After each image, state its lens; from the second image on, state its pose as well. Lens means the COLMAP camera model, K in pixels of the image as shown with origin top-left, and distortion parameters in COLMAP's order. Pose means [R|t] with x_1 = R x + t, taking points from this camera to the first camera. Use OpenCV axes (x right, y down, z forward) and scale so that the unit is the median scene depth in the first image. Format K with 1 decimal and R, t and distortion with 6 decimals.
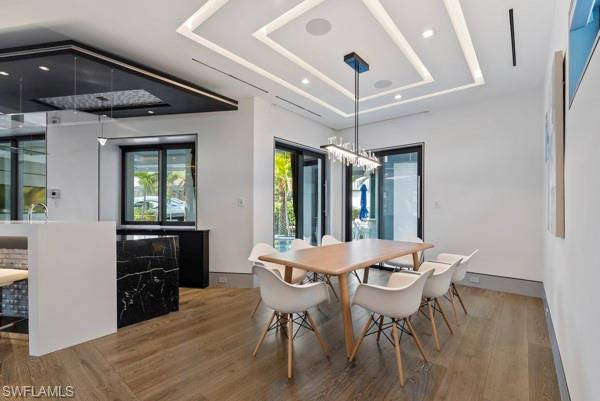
lens RADIAL K [[267.1, 0, 301.3], [0, 267.1, 204.3], [0, 0, 1]] dist [-0.001699, -0.000309]
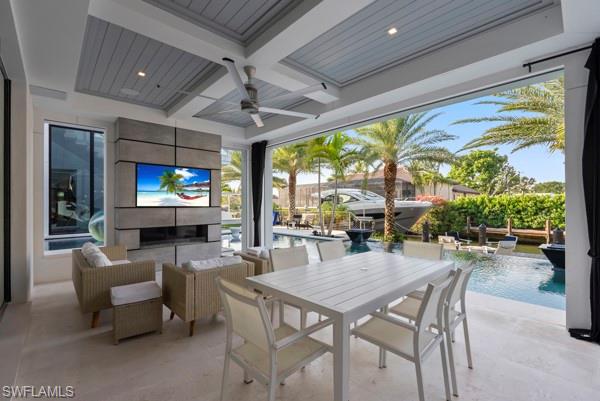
lens RADIAL K [[267.1, 0, 301.3], [0, 267.1, 204.3], [0, 0, 1]] dist [-0.001699, -0.000309]
pose [[0.792747, 0.009803, -0.609472, -0.153821], [0.000347, 0.999863, 0.016534, 0.007074], [0.609550, -0.013319, 0.792635, 0.259532]]
